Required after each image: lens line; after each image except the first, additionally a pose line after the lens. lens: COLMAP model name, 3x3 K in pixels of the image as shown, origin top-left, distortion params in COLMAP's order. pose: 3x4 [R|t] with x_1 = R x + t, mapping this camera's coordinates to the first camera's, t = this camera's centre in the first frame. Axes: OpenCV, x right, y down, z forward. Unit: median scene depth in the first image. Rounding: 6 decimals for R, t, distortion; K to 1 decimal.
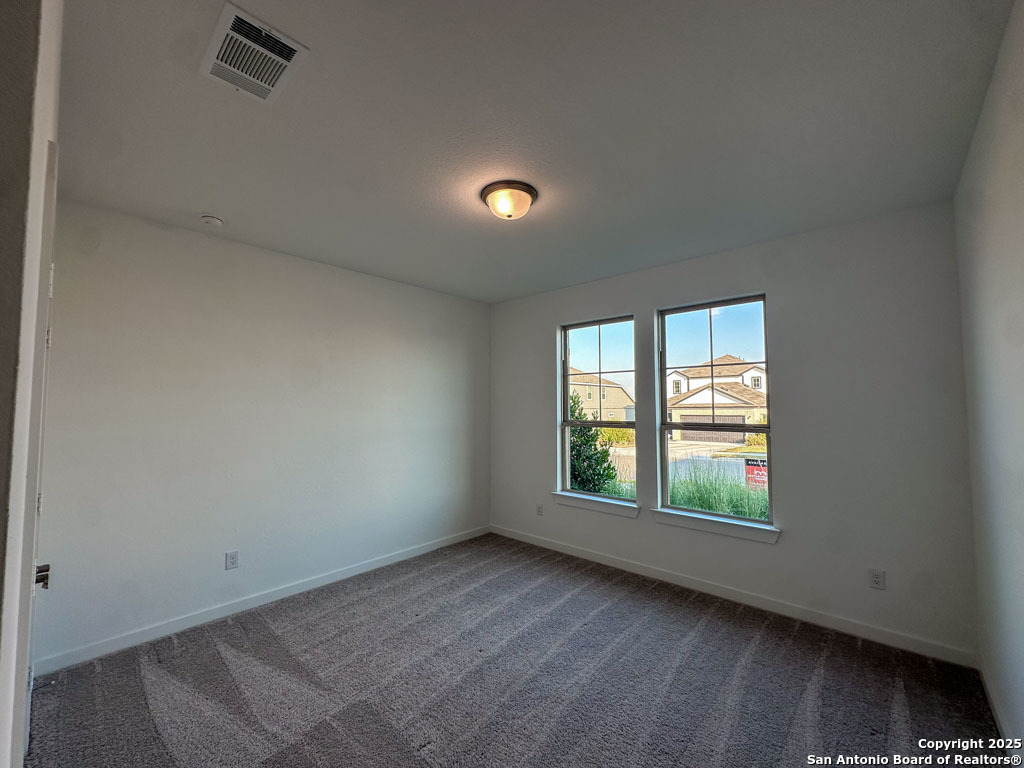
lens RADIAL K [[413.8, 0, 512.0], [0, 413.8, 384.0], [0, 0, 1]] dist [0.000007, 0.000048]
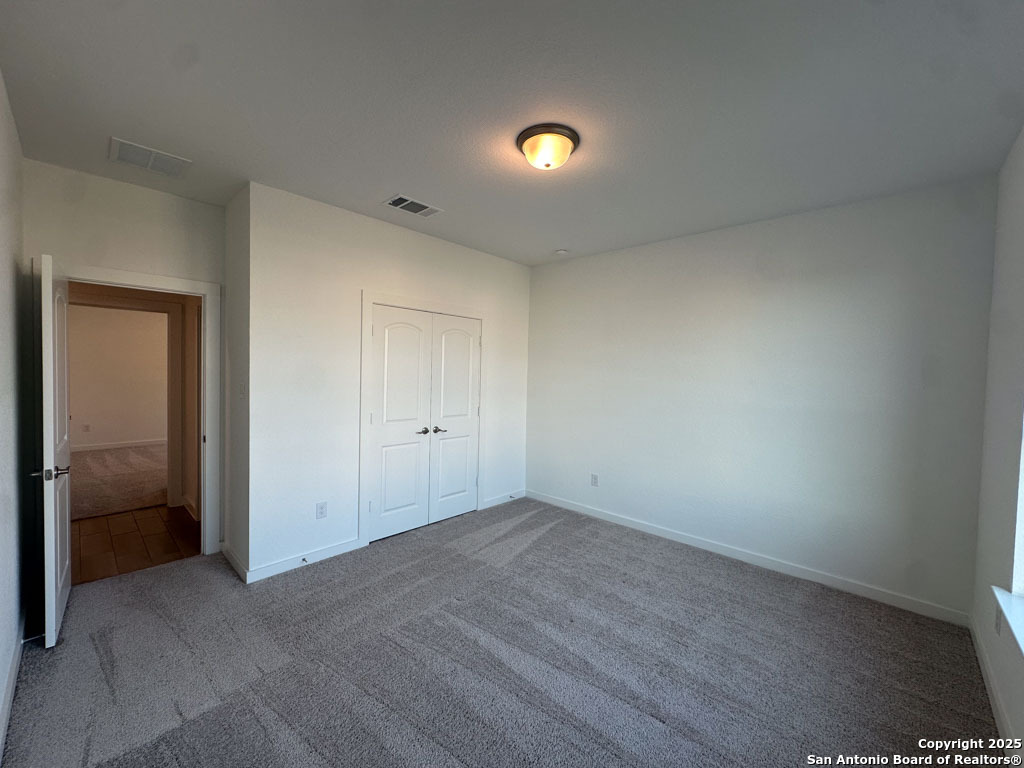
lens RADIAL K [[413.8, 0, 512.0], [0, 413.8, 384.0], [0, 0, 1]] dist [0.000007, 0.000048]
pose [[-0.026029, 0.036410, -0.998998, 0.708374], [0.039005, 0.998612, 0.035380, 0.030057], [0.998900, -0.038045, -0.027413, 0.722109]]
